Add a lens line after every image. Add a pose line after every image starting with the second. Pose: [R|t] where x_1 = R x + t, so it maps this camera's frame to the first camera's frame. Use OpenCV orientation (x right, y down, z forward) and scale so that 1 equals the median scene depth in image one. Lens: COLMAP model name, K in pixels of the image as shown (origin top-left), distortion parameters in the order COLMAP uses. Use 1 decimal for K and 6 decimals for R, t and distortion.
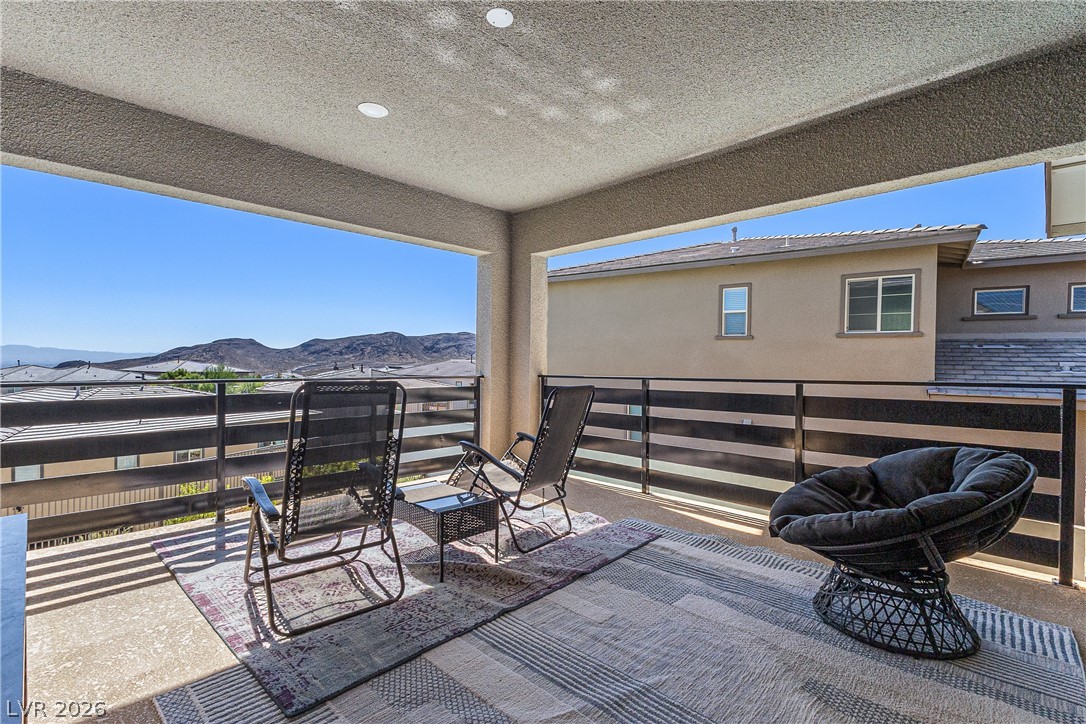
lens RADIAL K [[510.1, 0, 543.0], [0, 510.1, 362.0], [0, 0, 1]] dist [0.019511, -0.000921]
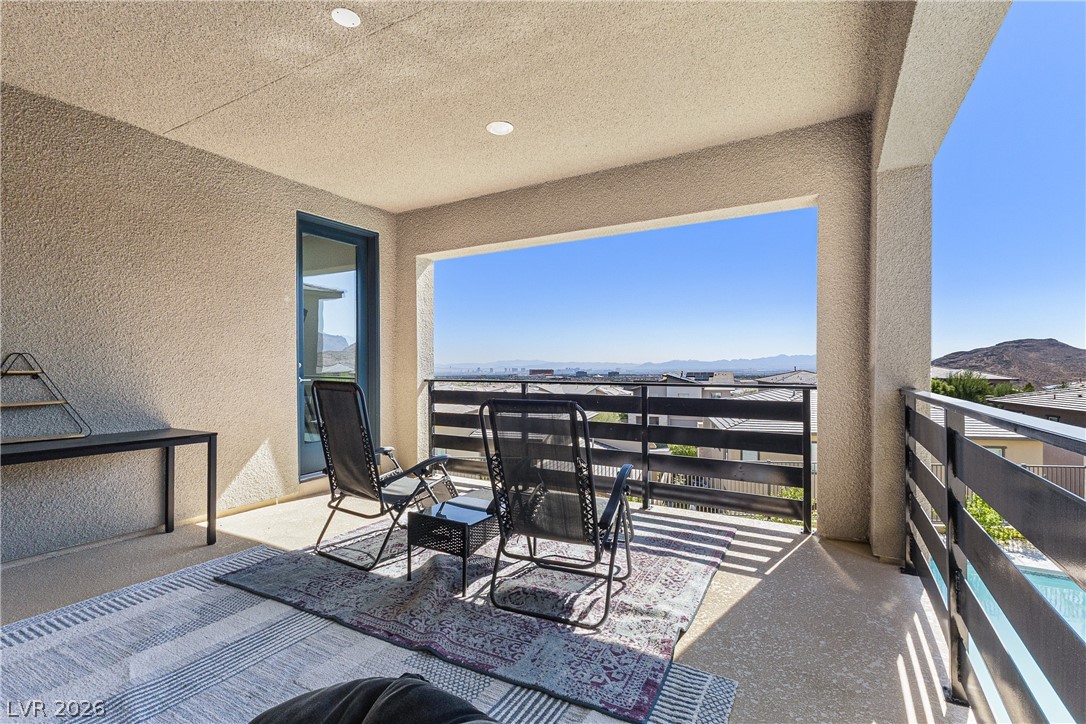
lens RADIAL K [[510.1, 0, 543.0], [0, 510.1, 362.0], [0, 0, 1]] dist [0.019511, -0.000921]
pose [[0.243941, -0.012954, -0.969704, 0.726468], [0.002110, 0.999916, -0.012826, 0.006361], [0.969788, 0.001083, 0.243947, 0.846252]]
